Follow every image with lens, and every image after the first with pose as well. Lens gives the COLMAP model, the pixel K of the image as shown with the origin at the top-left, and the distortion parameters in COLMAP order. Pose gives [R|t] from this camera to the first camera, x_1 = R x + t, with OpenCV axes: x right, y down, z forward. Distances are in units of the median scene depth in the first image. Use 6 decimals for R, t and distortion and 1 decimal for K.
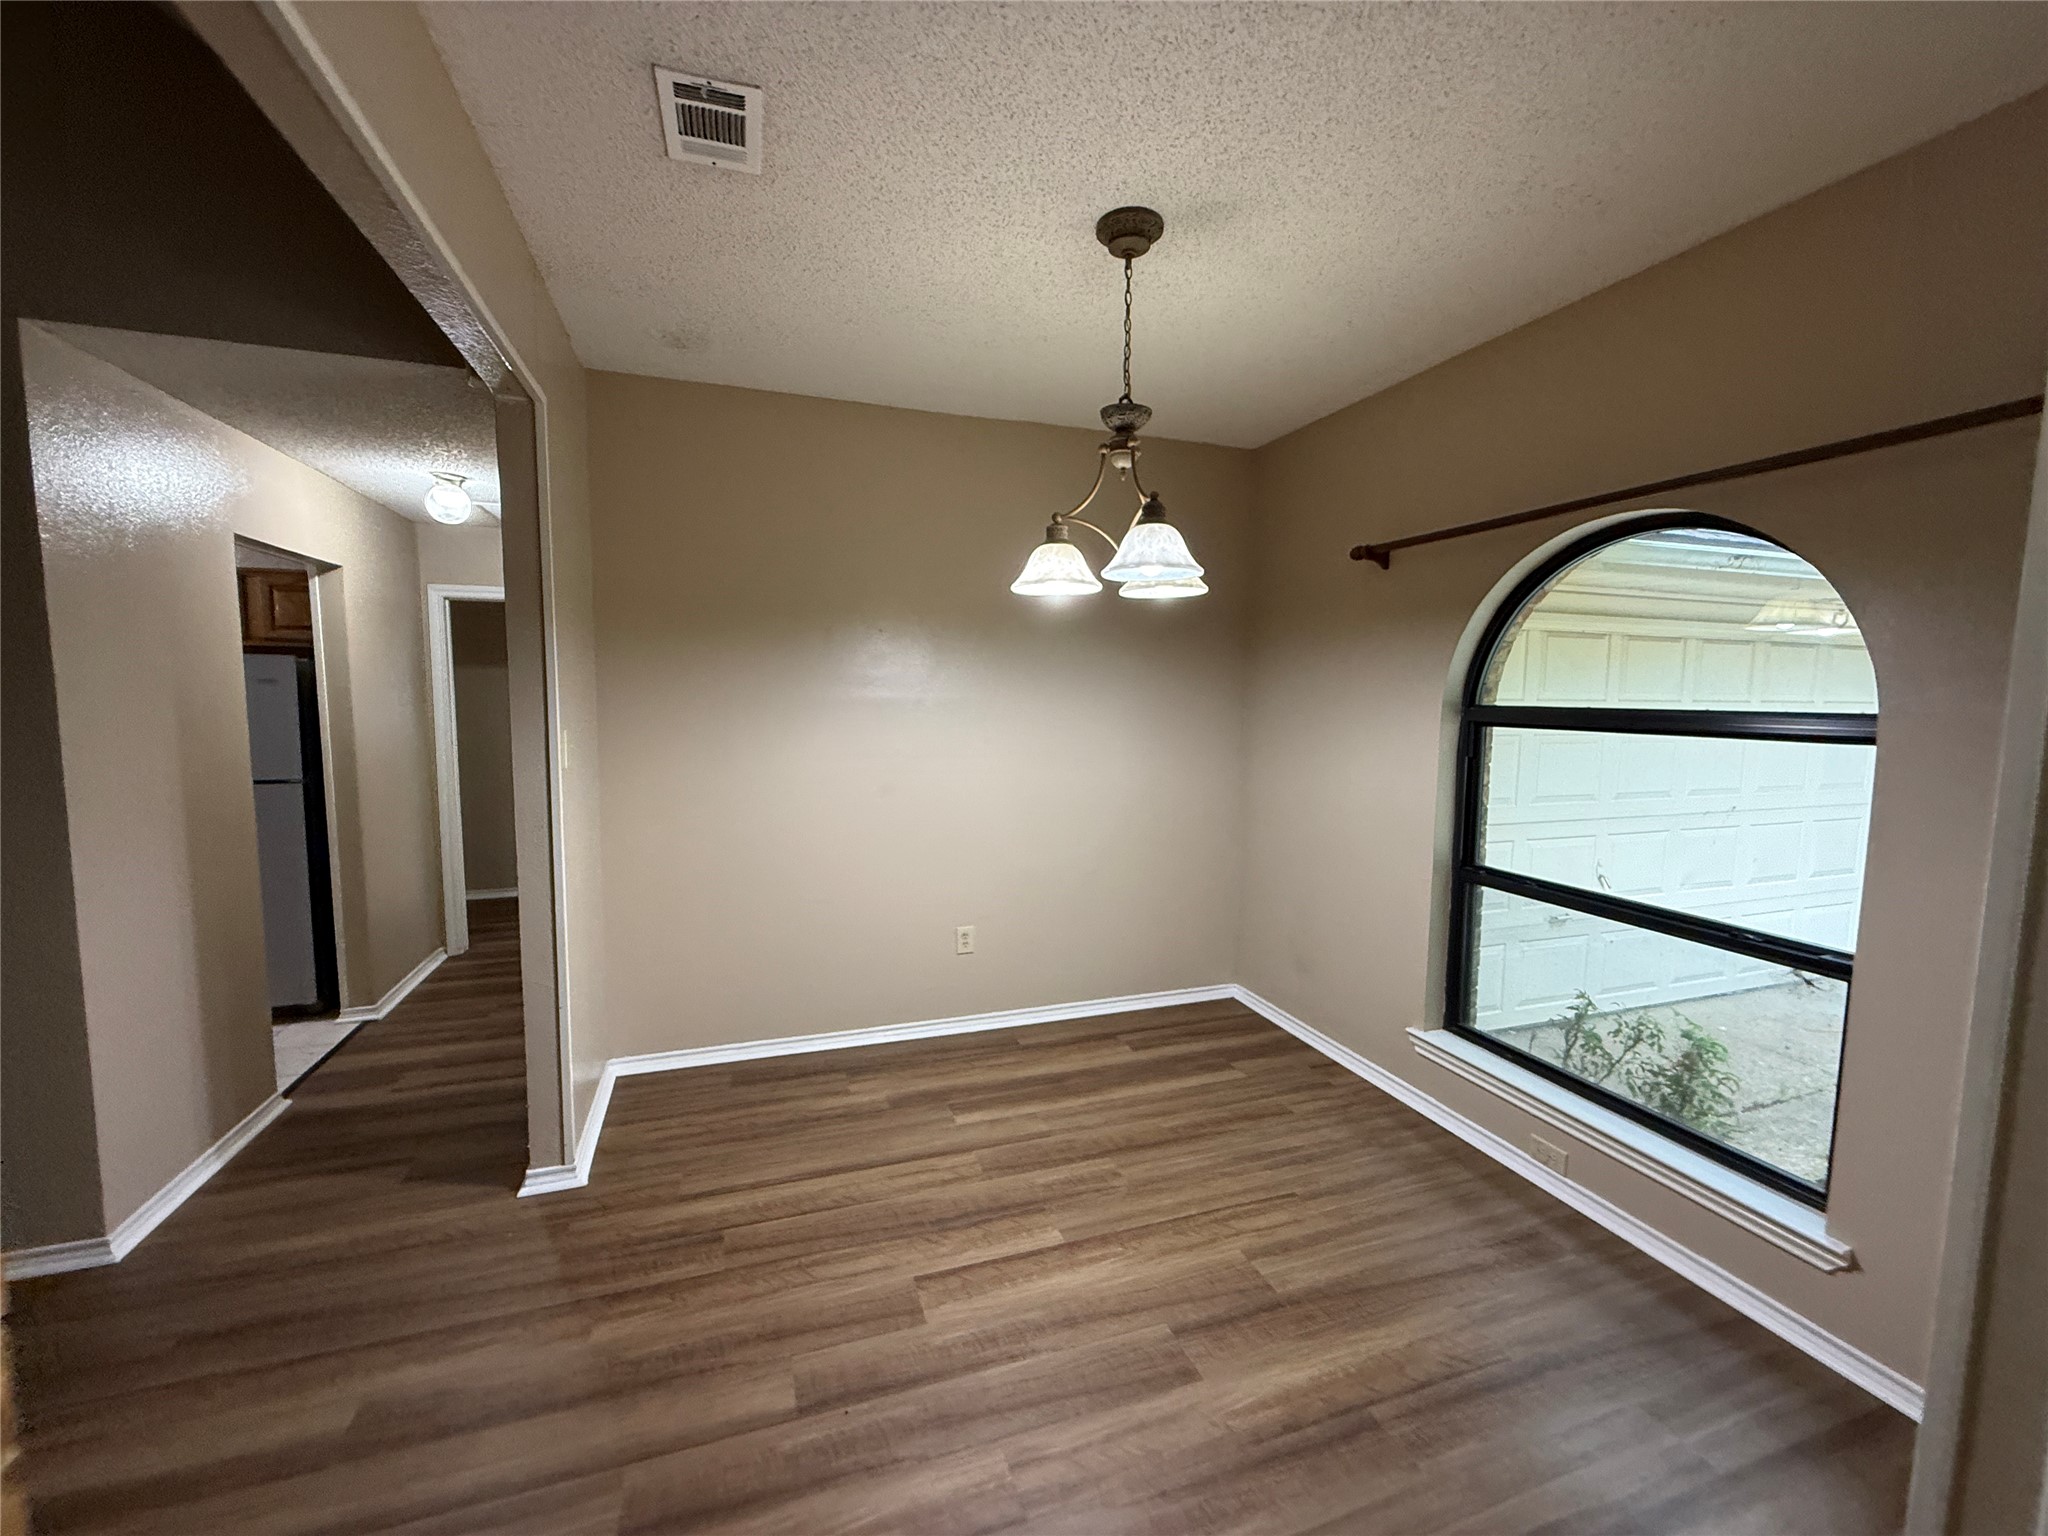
lens RADIAL K [[819.6, 0, 1018.4], [0, 819.6, 766.0], [0, 0, 1]] dist [-0.000050, 0.000272]
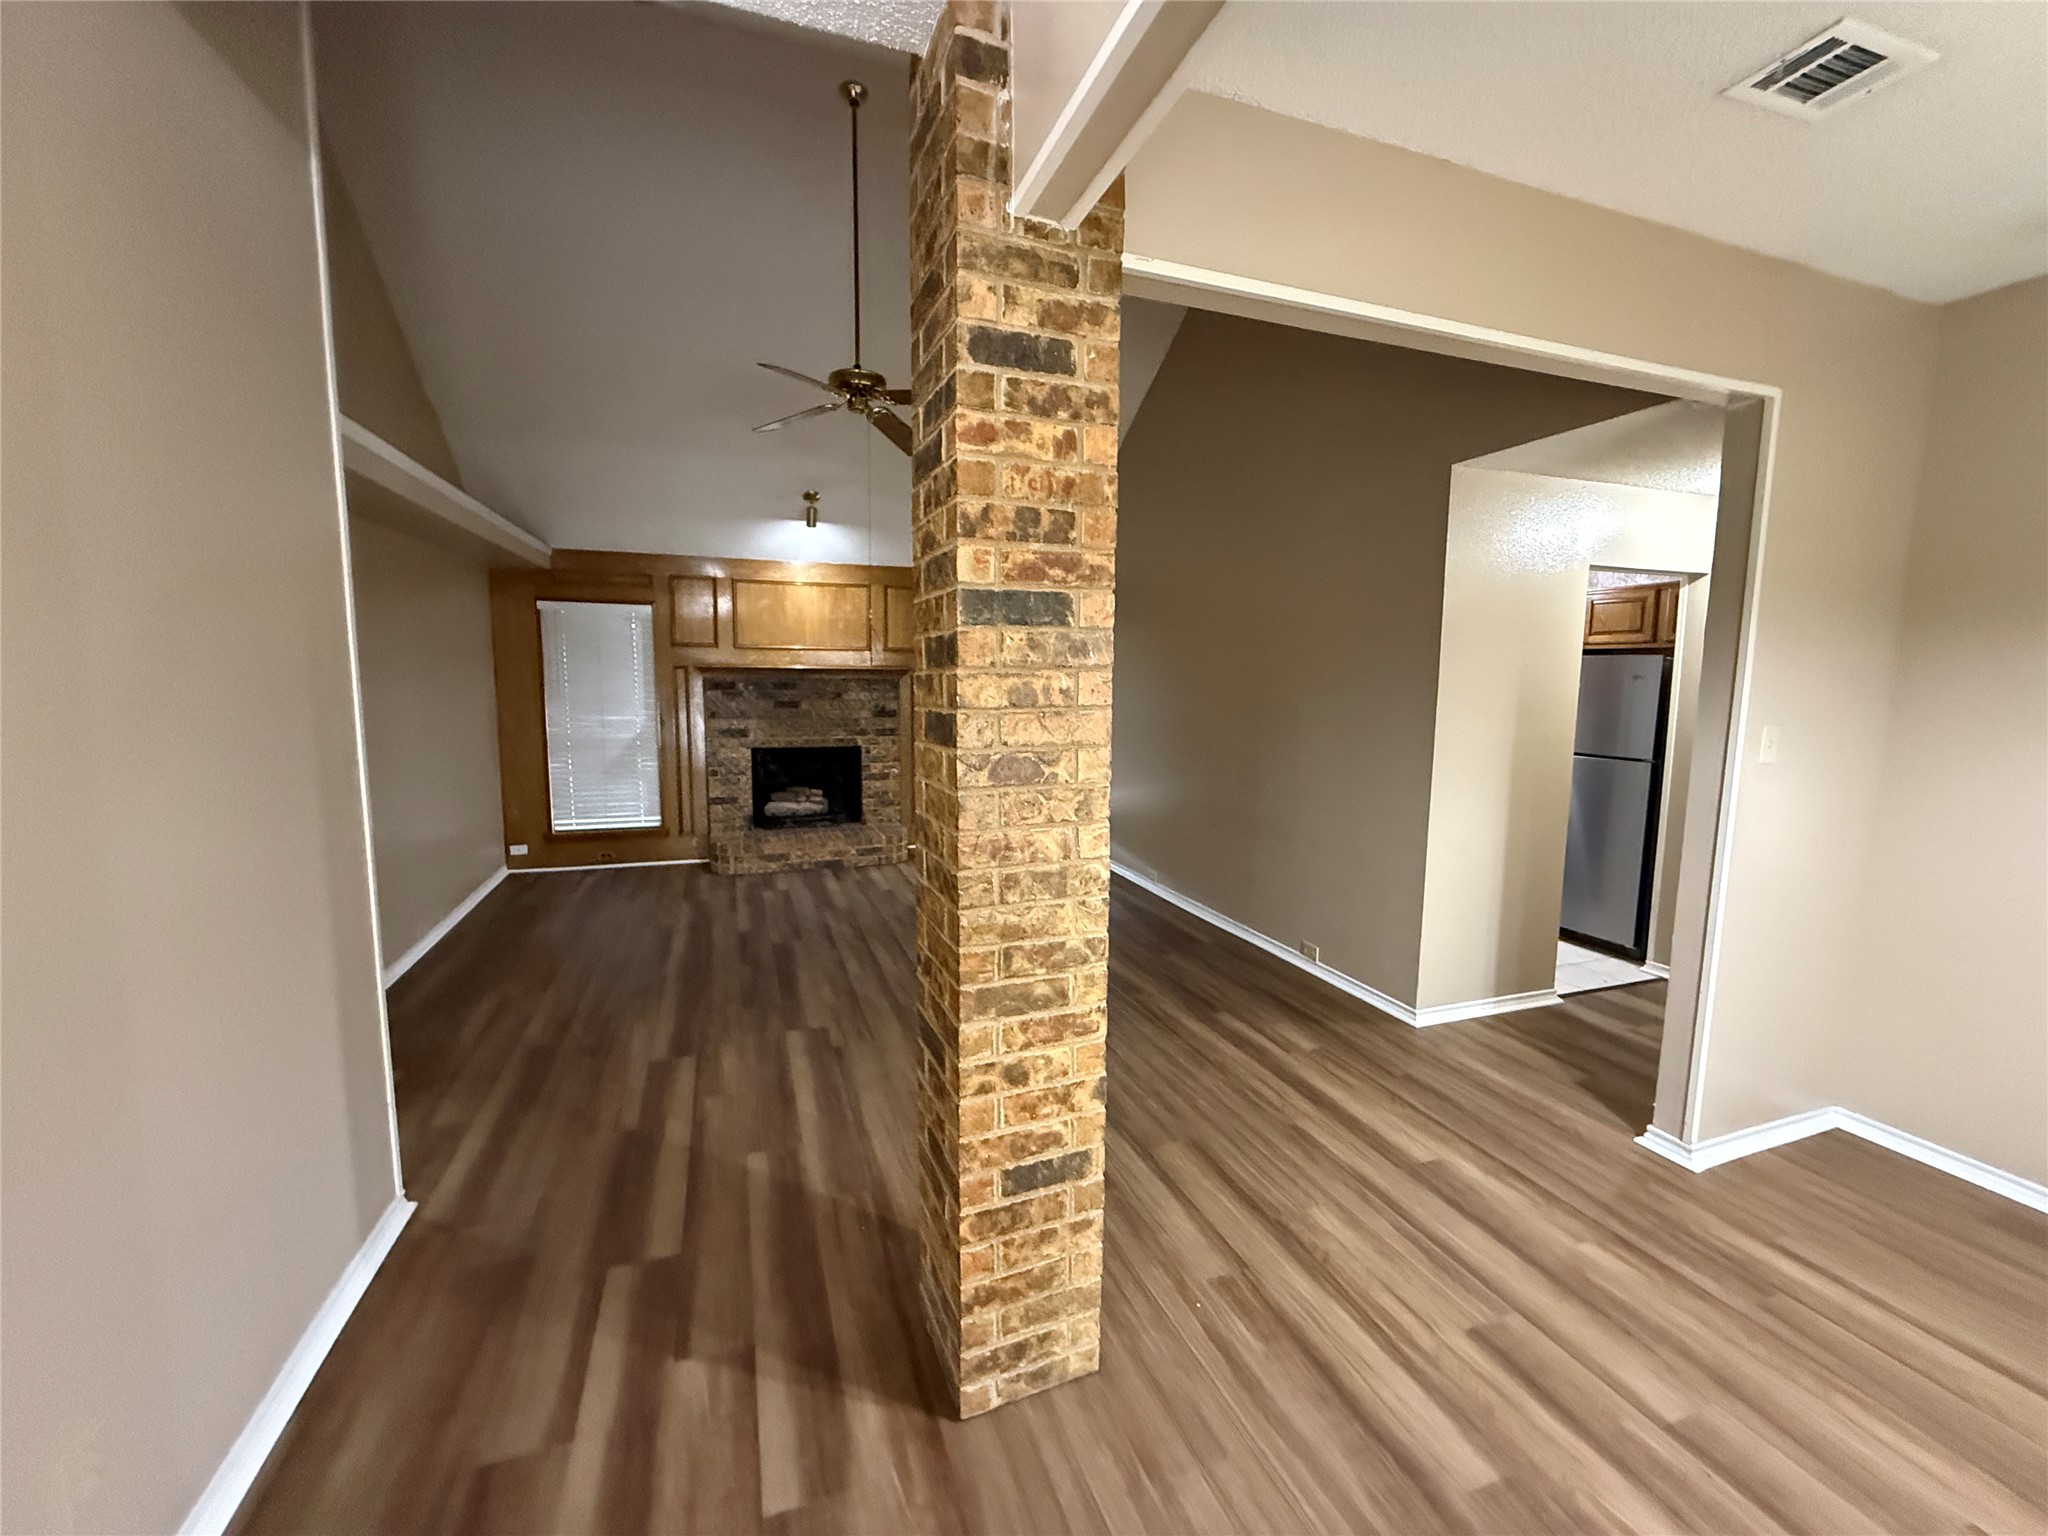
lens RADIAL K [[819.6, 0, 1023.6], [0, 819.6, 771.6], [0, 0, 1]] dist [-0.000050, 0.000272]
pose [[0.020388, 0.111011, -0.993610, 0.437570], [-0.100004, 0.989059, 0.108450, -0.006885], [0.994778, 0.097154, 0.031266, 0.097897]]
